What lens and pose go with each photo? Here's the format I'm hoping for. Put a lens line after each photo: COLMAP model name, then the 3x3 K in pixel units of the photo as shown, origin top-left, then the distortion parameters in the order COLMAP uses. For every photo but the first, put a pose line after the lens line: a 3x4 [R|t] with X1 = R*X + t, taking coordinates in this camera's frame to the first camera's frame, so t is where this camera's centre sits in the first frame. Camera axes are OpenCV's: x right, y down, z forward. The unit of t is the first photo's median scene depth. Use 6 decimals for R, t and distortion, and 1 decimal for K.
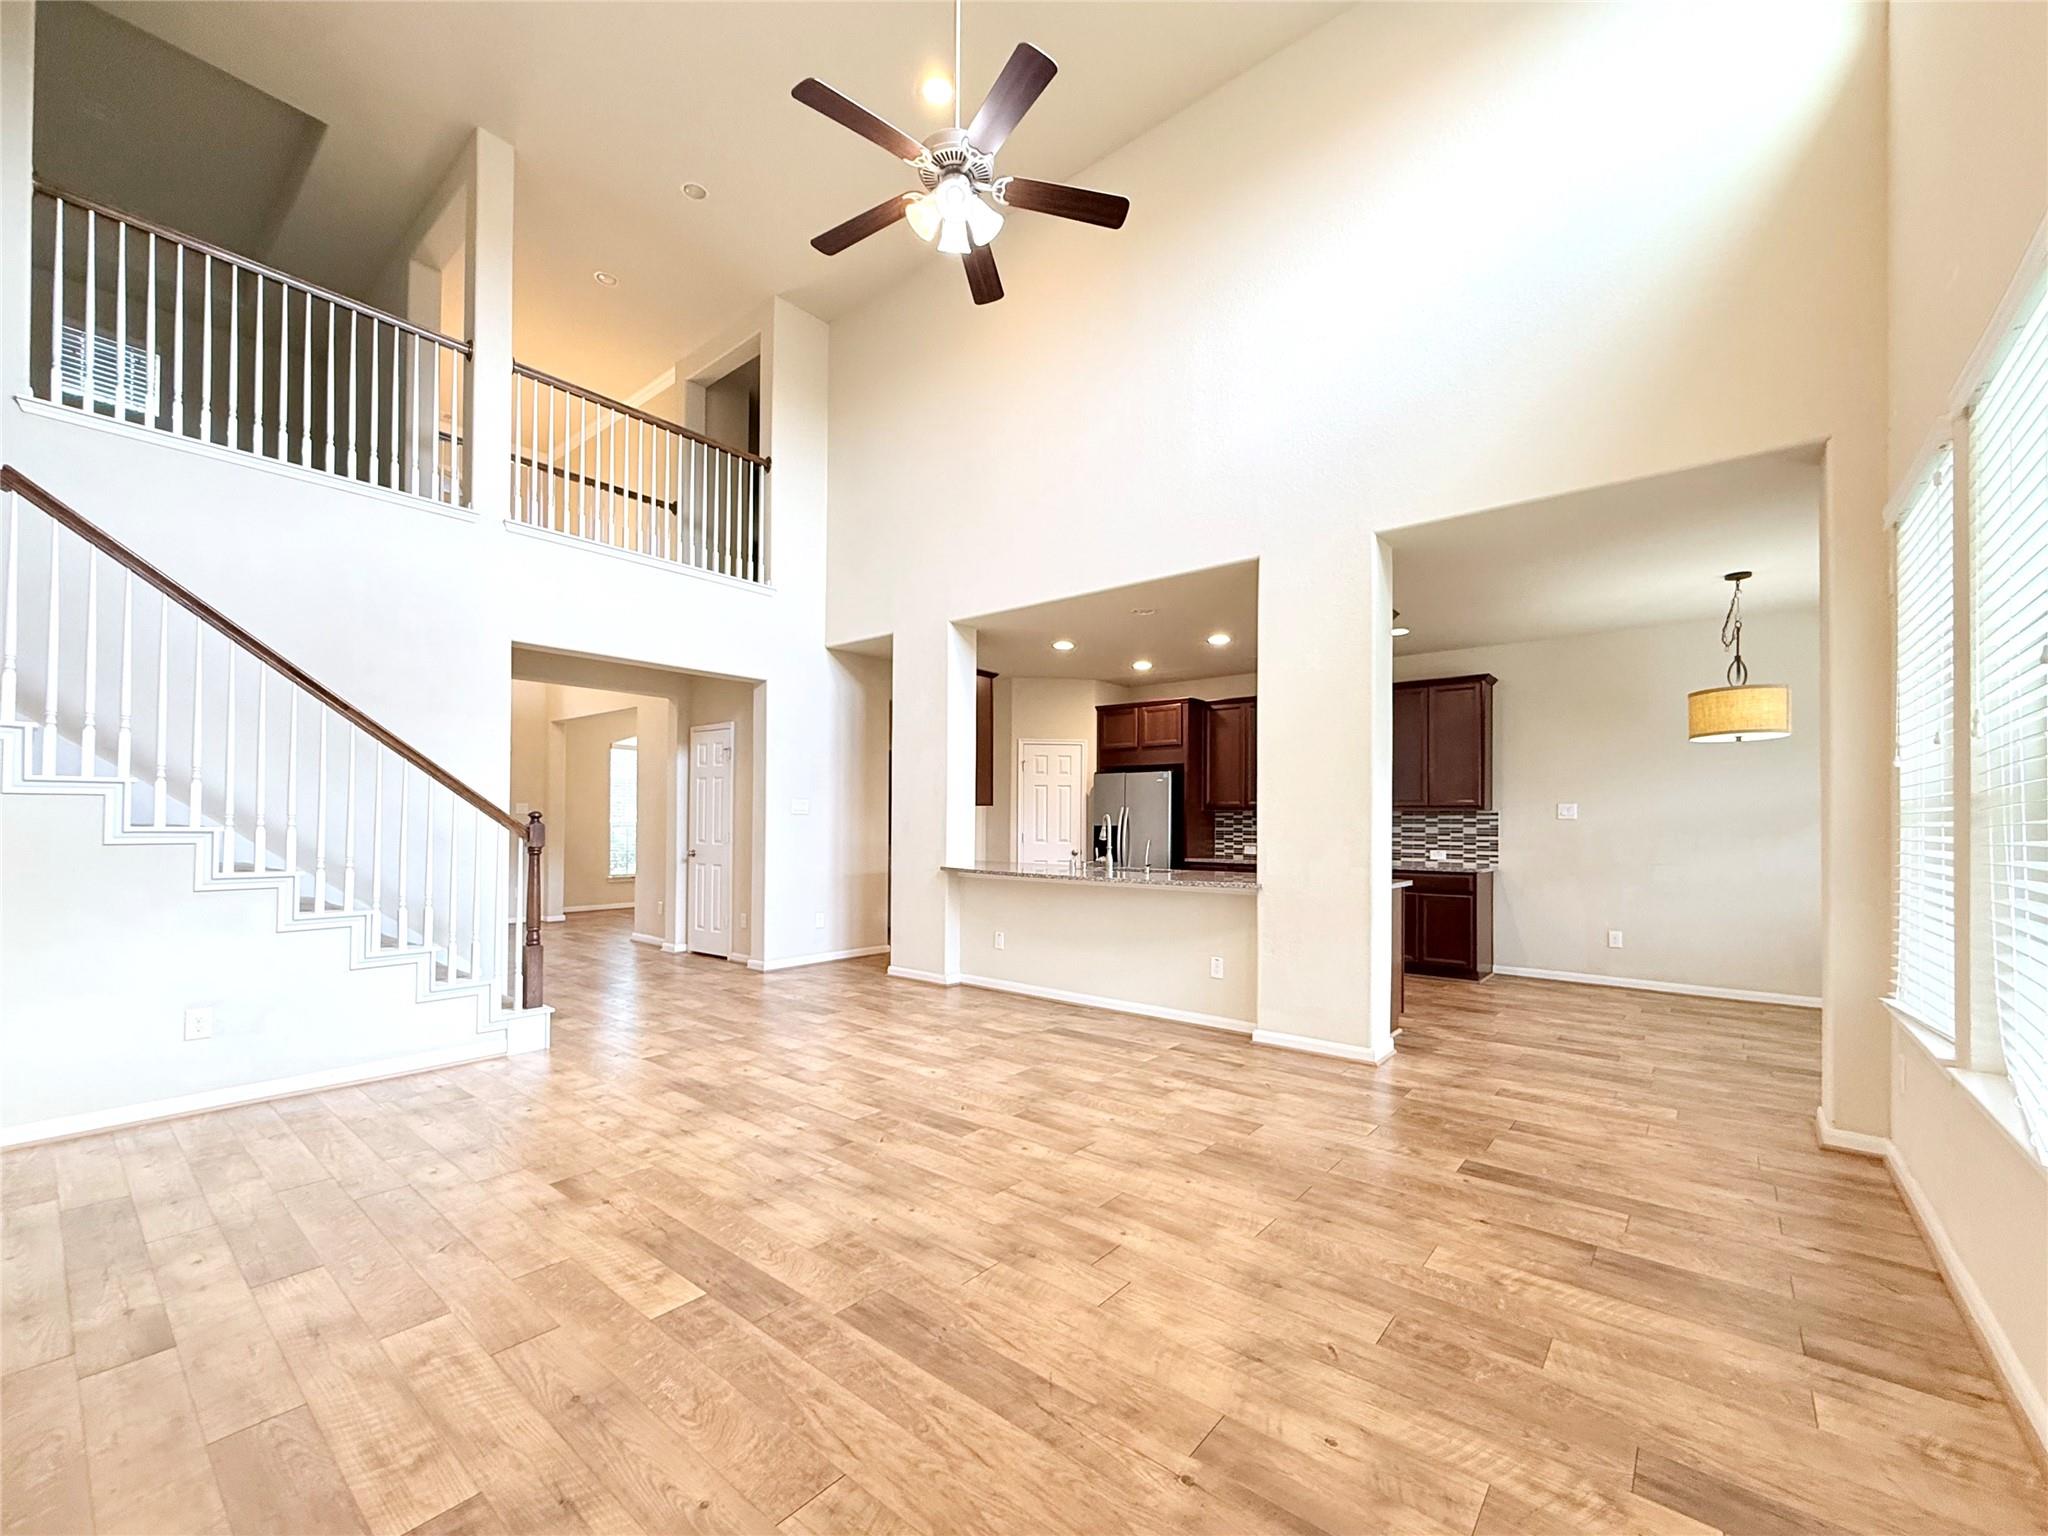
lens RADIAL K [[829.6, 0, 1017.3], [0, 829.6, 818.2], [0, 0, 1]] dist [-0.001644, -0.000106]
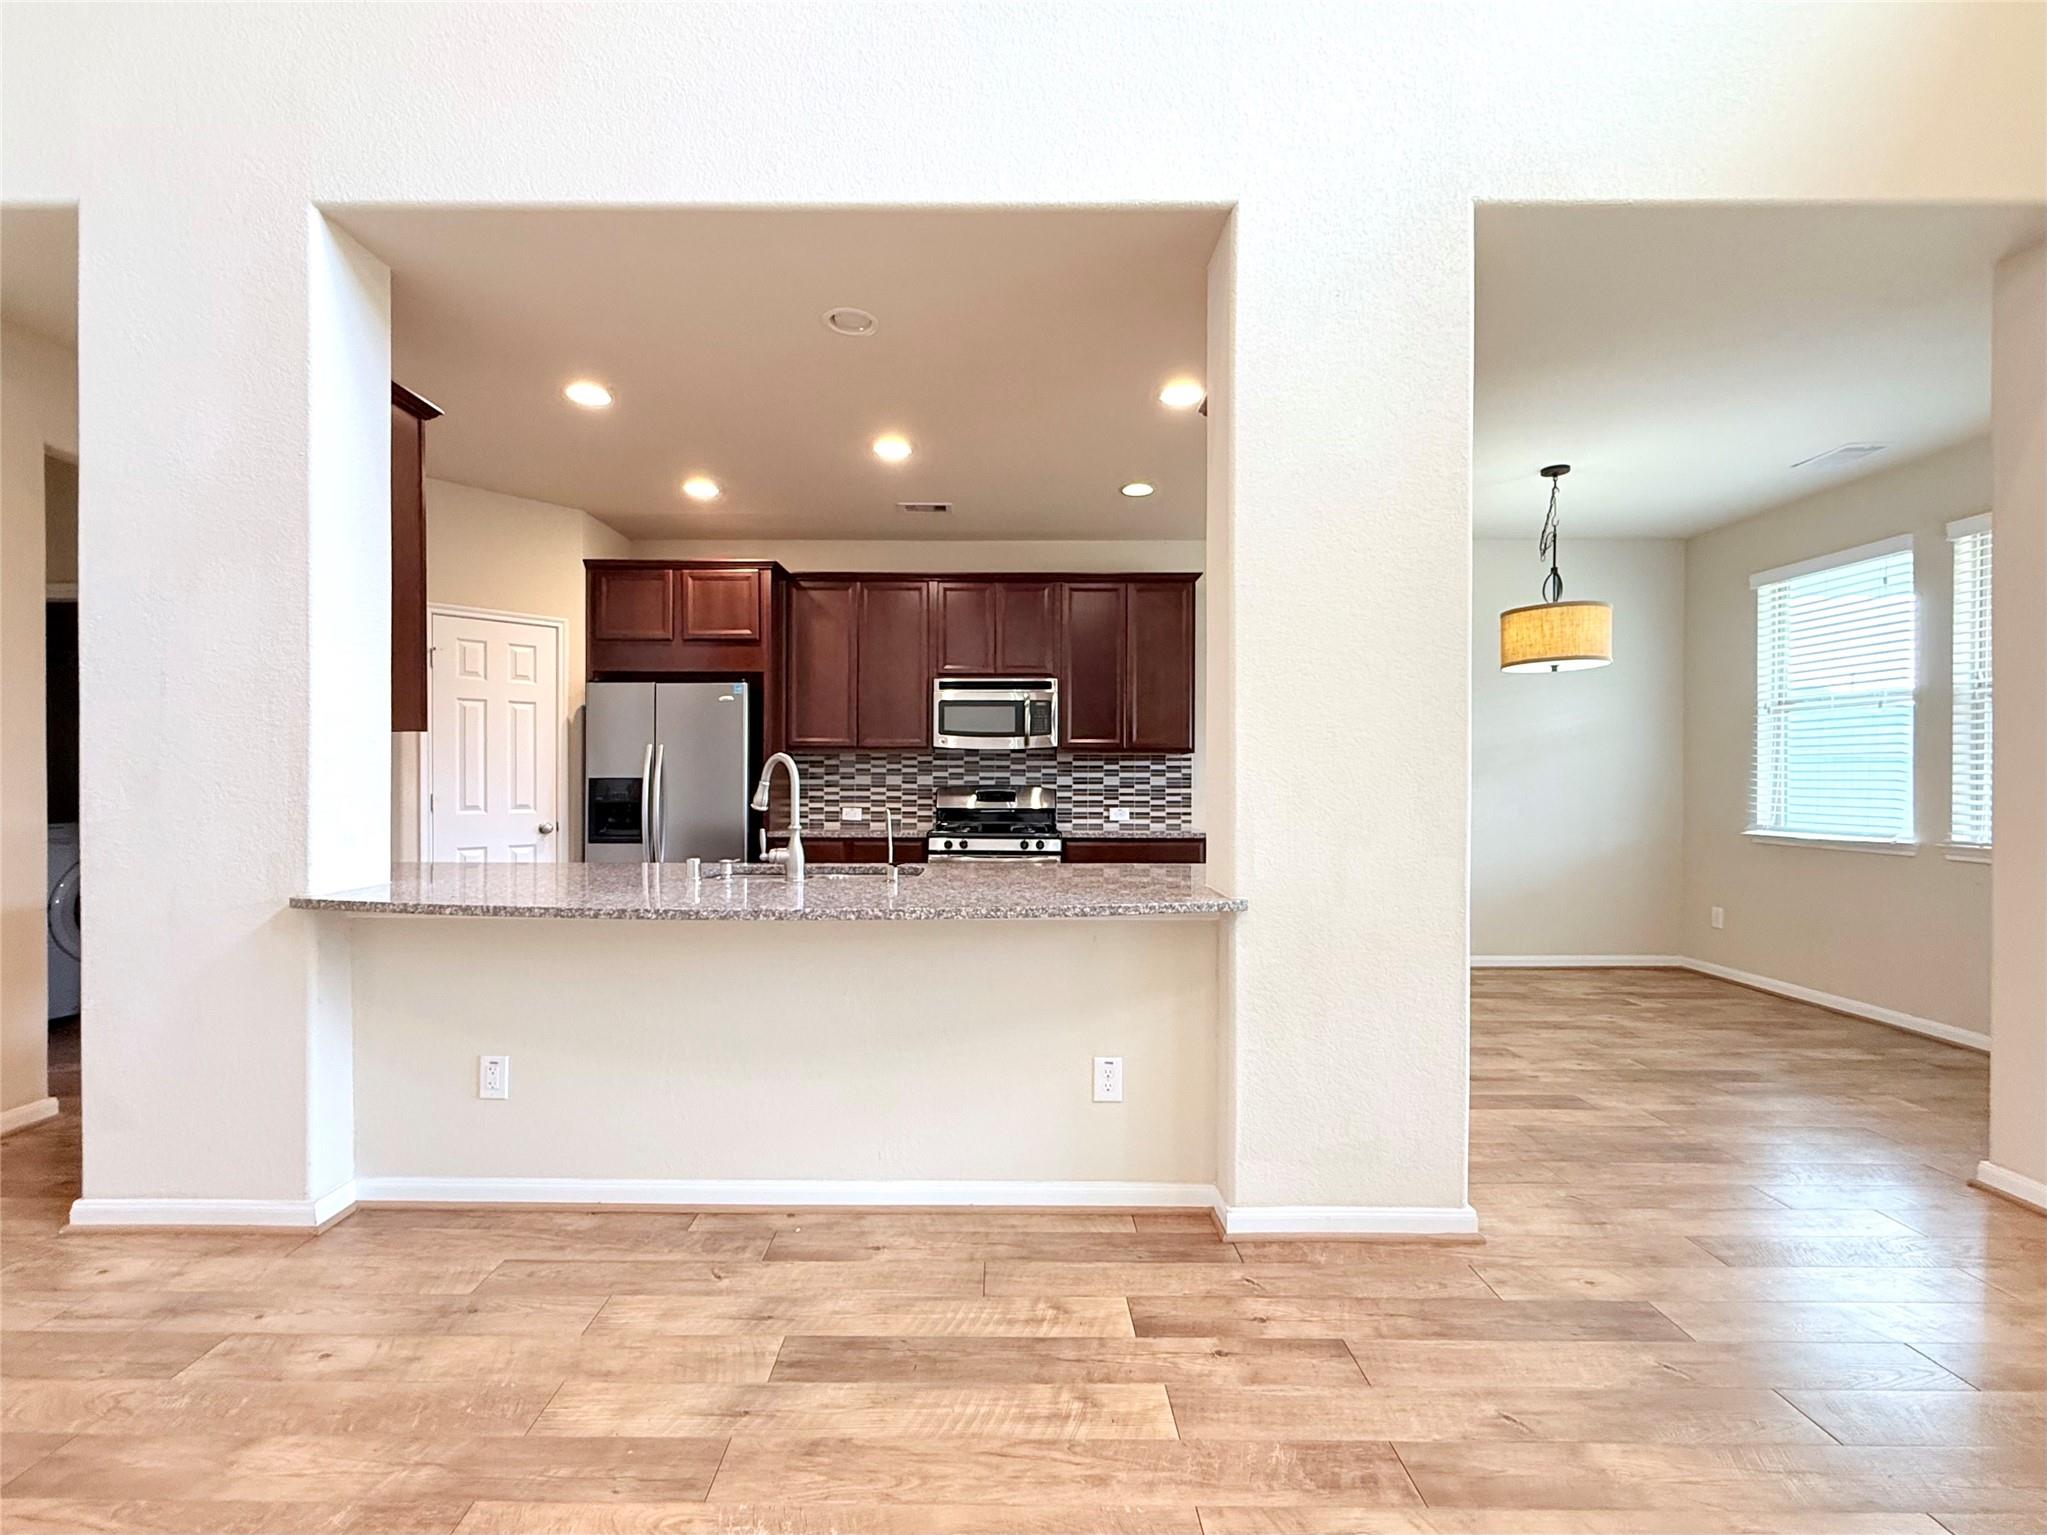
lens RADIAL K [[899.6, 0, 993.7], [0, 899.6, 779.9], [0, 0, 1]] dist [-0.002182, 0.000491]
pose [[0.771458, -0.008574, 0.636223, -0.145608], [-0.000351, 0.999903, 0.013901, 0.004077], [-0.636281, -0.010948, 0.771380, 0.720953]]
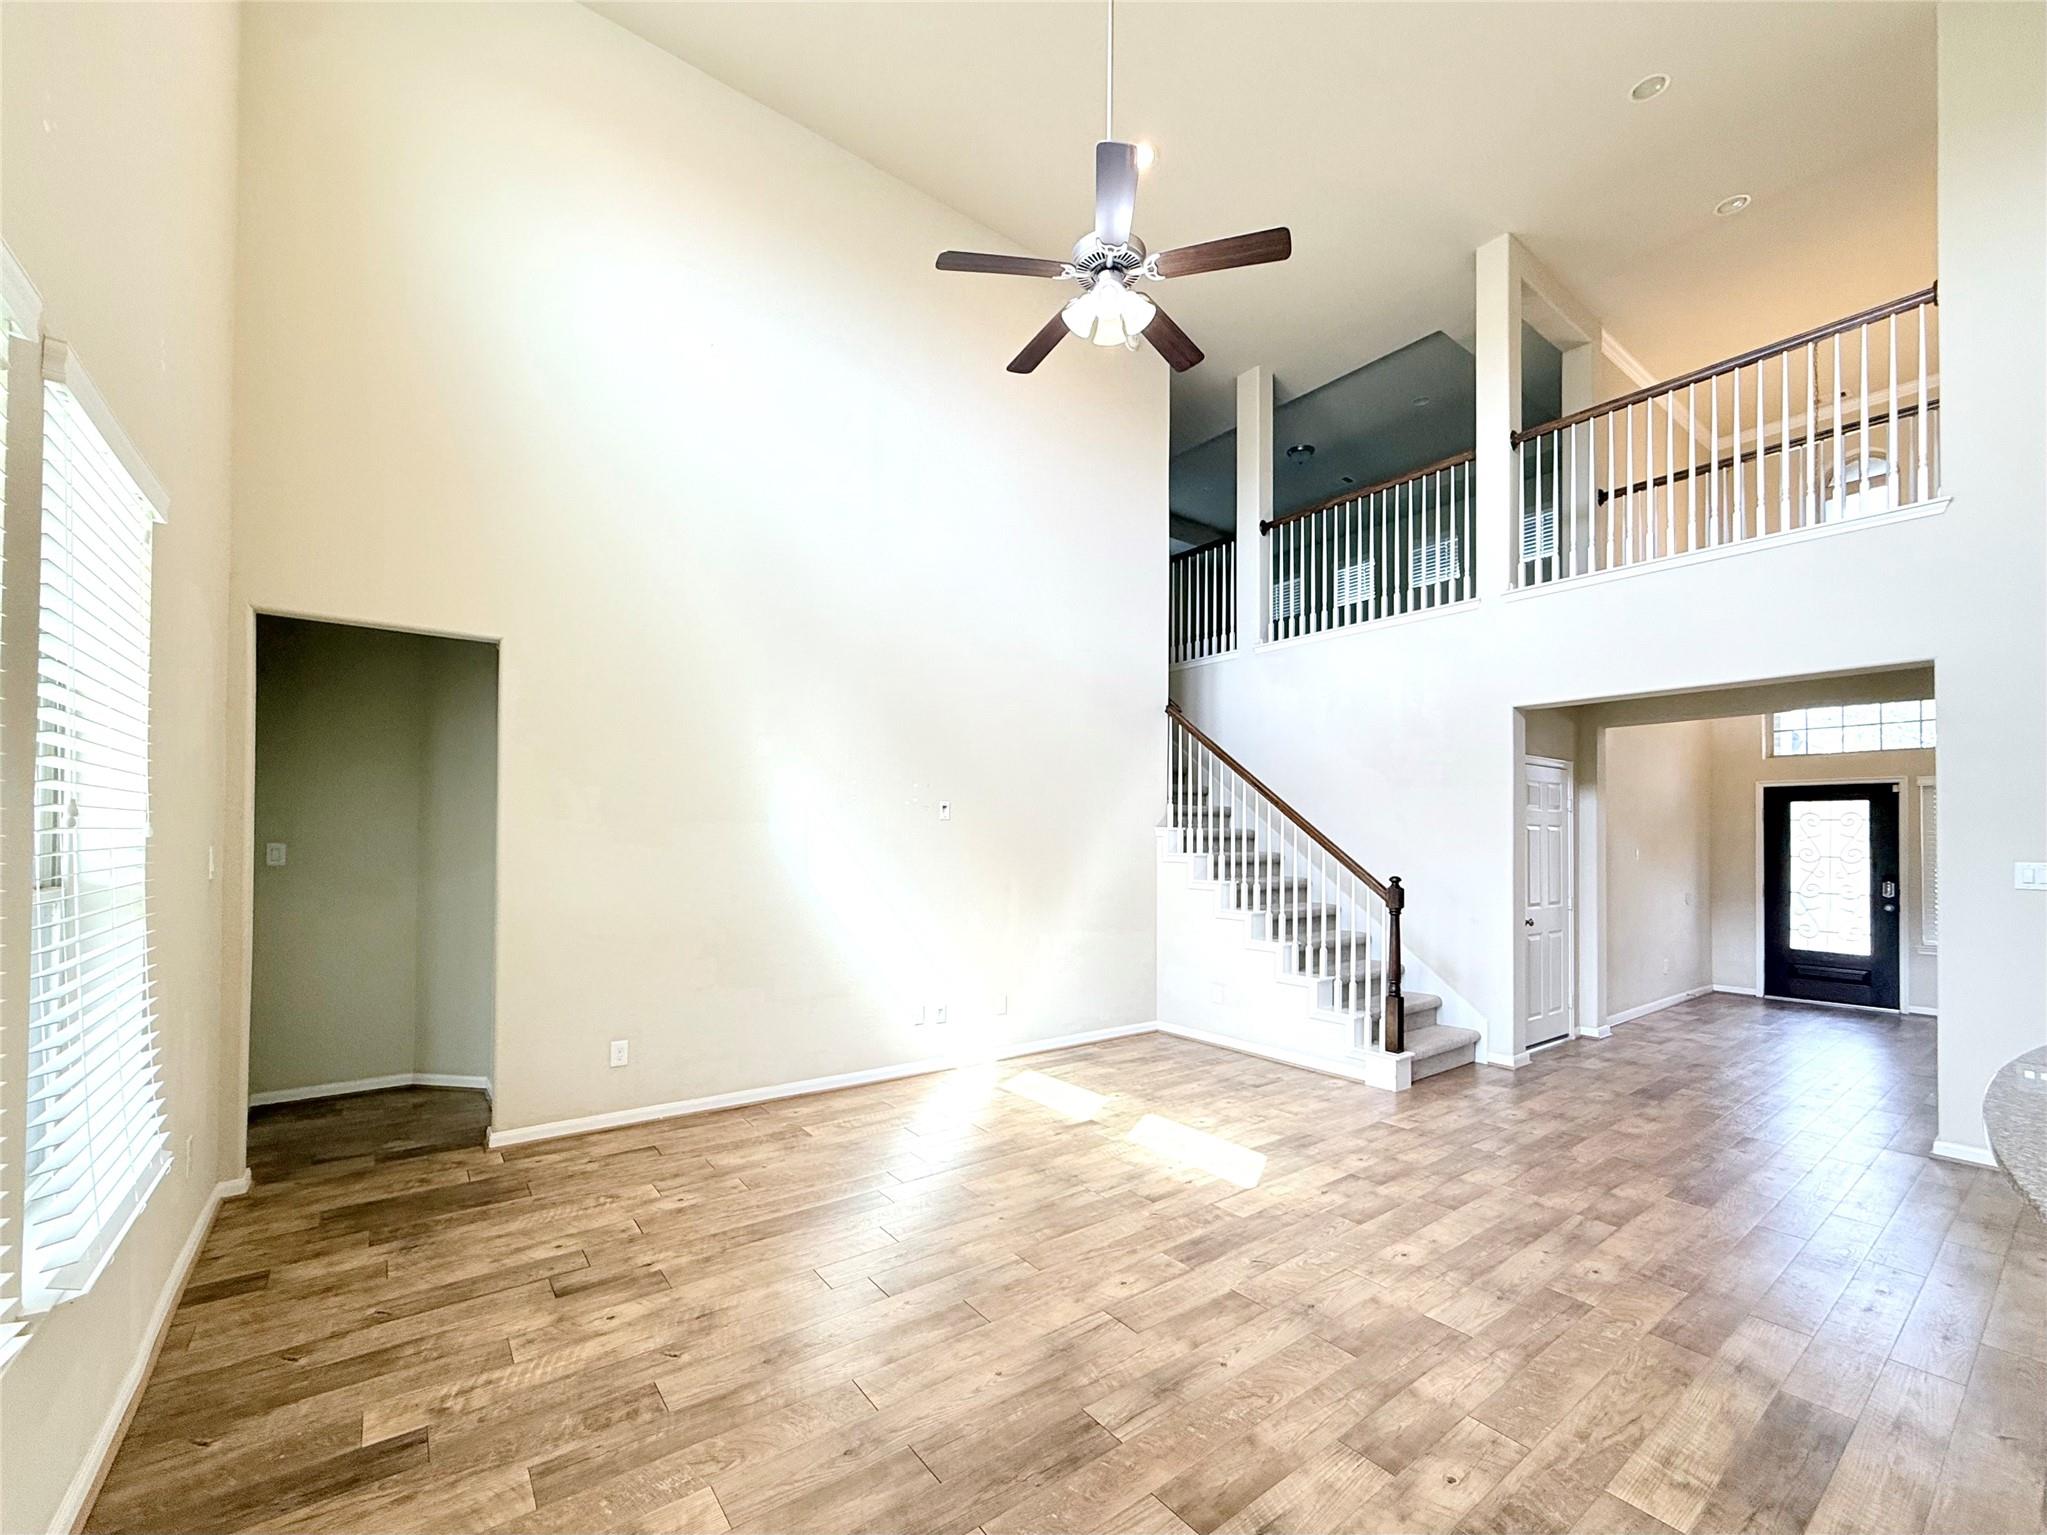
lens RADIAL K [[845.1, 0, 1020.1], [0, 845.1, 822.5], [0, 0, 1]] dist [0.001123, -0.000176]
pose [[-0.221530, -0.026174, -0.974802, 0.641392], [-0.005567, 0.999657, -0.025576, -0.047125], [0.975138, -0.000239, -0.221600, 0.759917]]
